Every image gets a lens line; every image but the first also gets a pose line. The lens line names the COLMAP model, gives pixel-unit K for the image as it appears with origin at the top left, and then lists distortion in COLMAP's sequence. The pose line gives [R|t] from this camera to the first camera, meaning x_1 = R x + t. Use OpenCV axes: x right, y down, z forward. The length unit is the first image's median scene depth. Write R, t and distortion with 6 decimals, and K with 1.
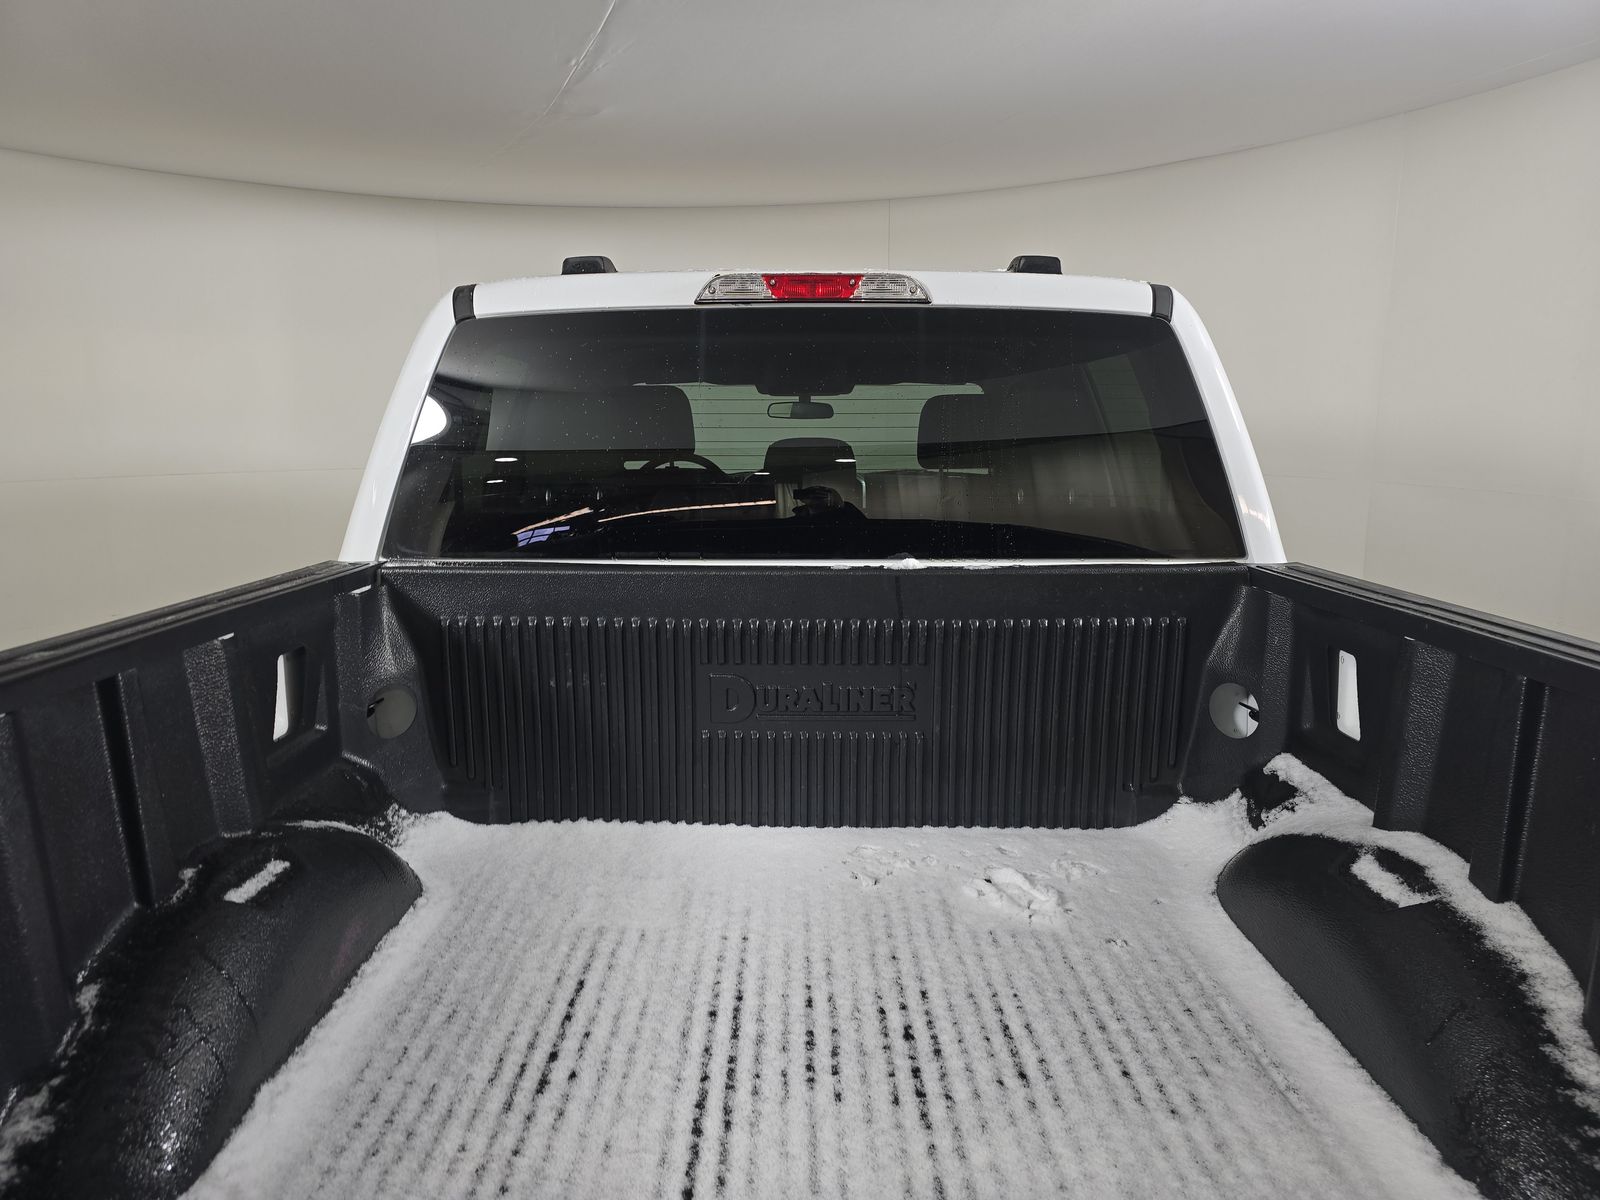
lens RADIAL K [[1069.6, 0, 800.0], [0, 1069.6, 600.0], [0, 0, 1]] dist [0.033767, -0.001261]
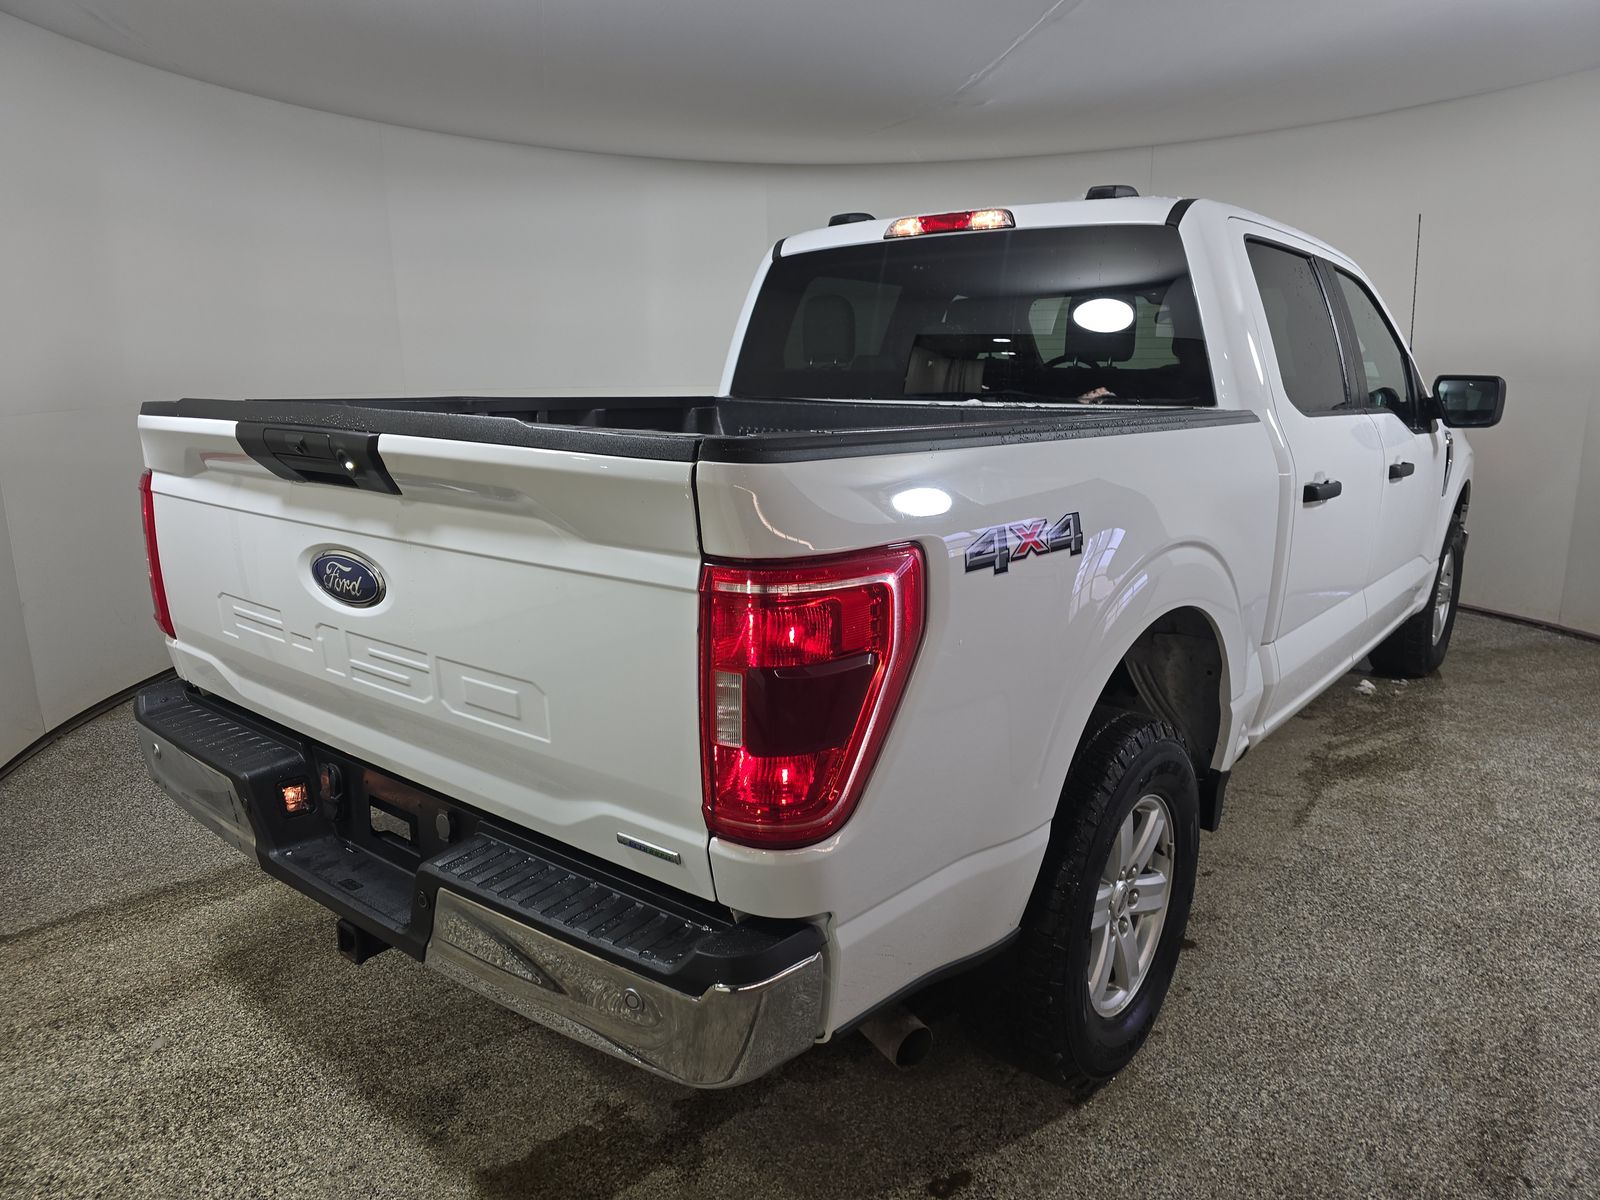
lens RADIAL K [[1069.6, 0, 800.0], [0, 1069.6, 600.0], [0, 0, 1]] dist [0.033767, -0.001261]
pose [[0.787677, 0.135477, -0.601008, 0.840683], [-0.102817, 0.990748, 0.088579, 0.132350], [0.607448, -0.007977, 0.794319, -0.365589]]
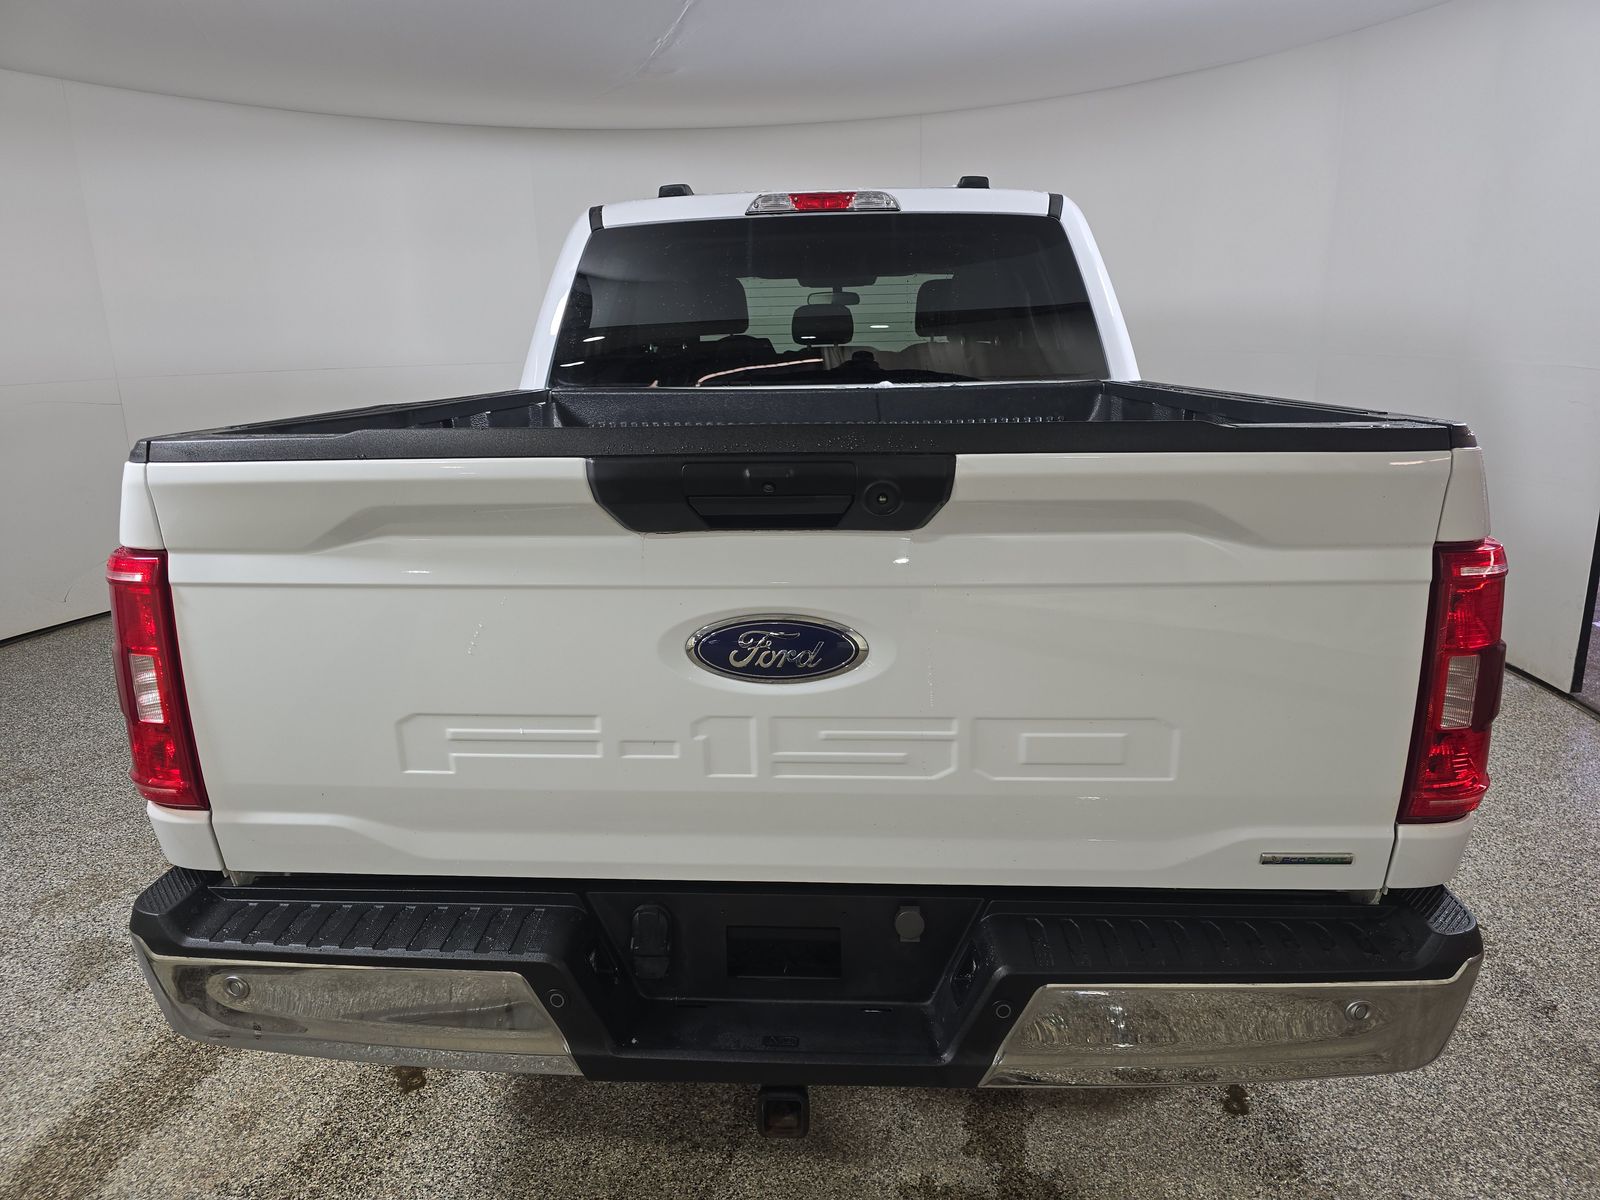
lens RADIAL K [[1069.6, 0, 800.0], [0, 1069.6, 600.0], [0, 0, 1]] dist [0.033767, -0.001261]
pose [[0.998275, -0.003341, -0.058609, 0.066783], [0.008016, 0.996785, 0.079715, 0.147421], [0.058155, -0.080048, 0.995093, -0.555074]]
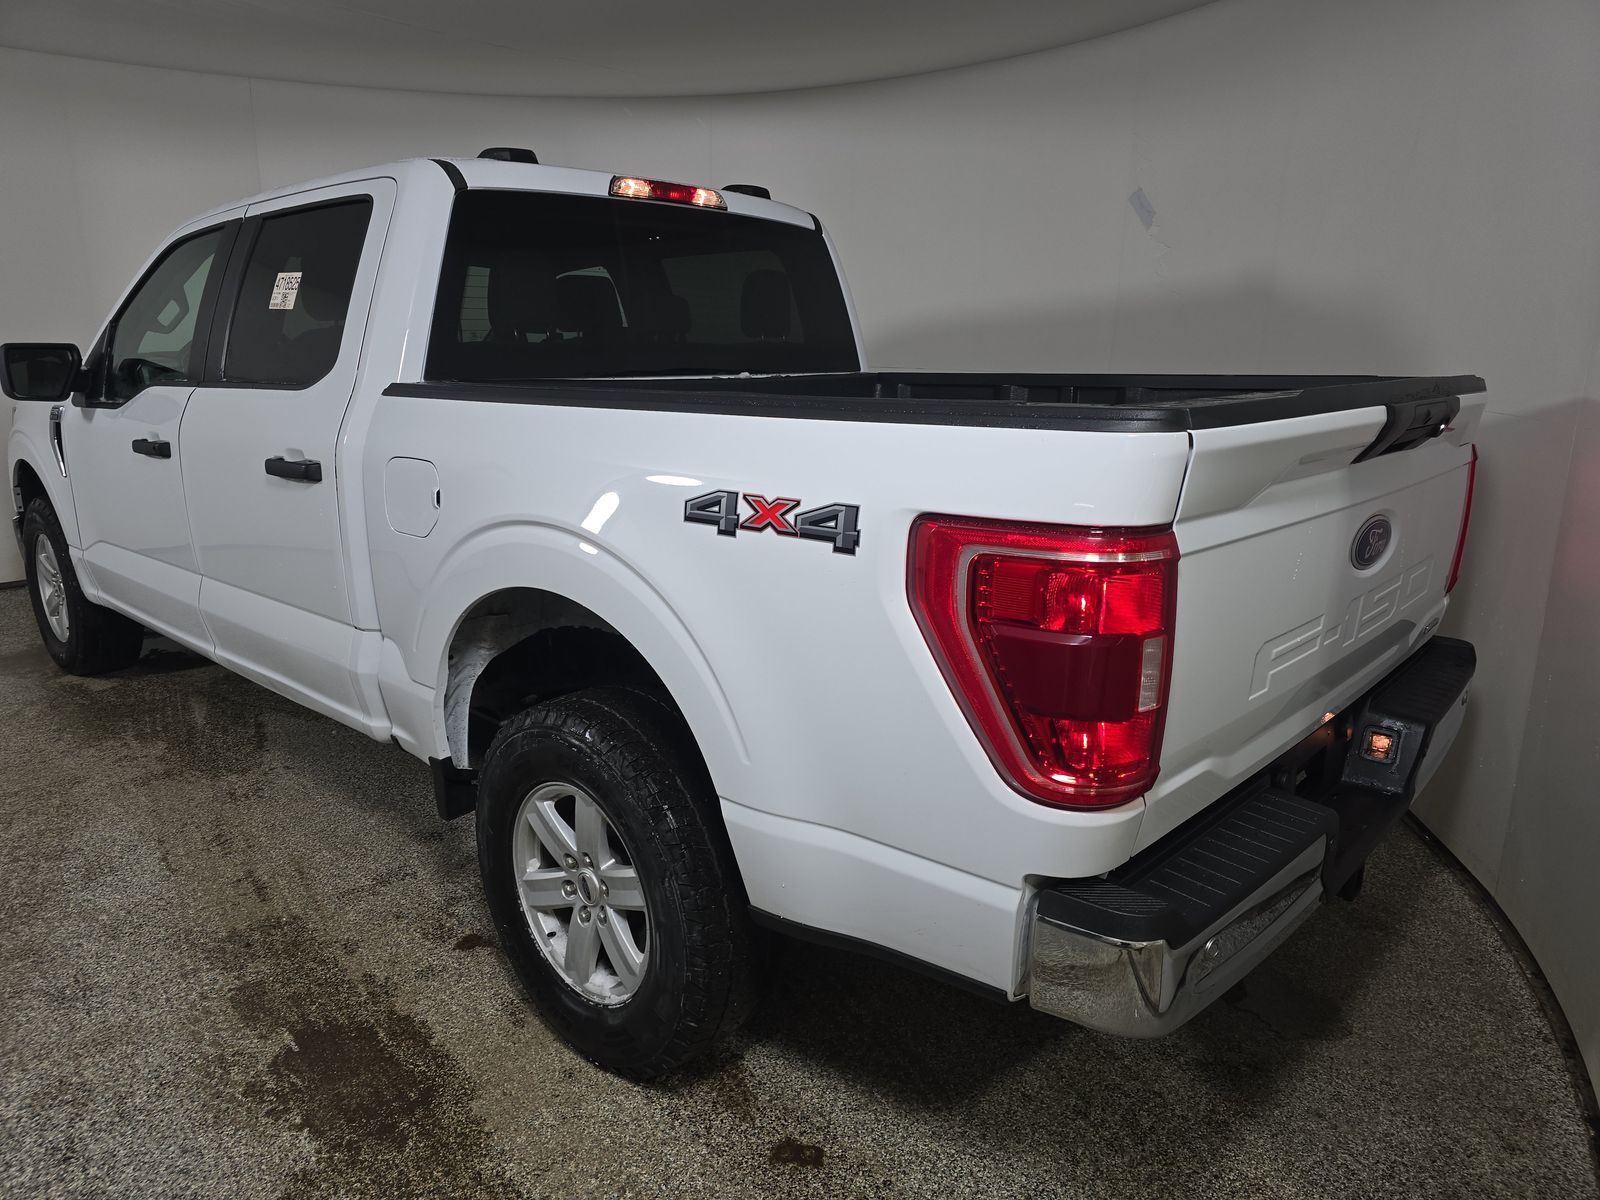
lens RADIAL K [[1069.6, 0, 800.0], [0, 1069.6, 600.0], [0, 0, 1]] dist [0.033767, -0.001261]
pose [[0.670030, -0.166042, 0.723526, -1.040614], [0.111053, 0.986116, 0.123462, 0.107888], [-0.733980, -0.002373, 0.679167, -0.164861]]
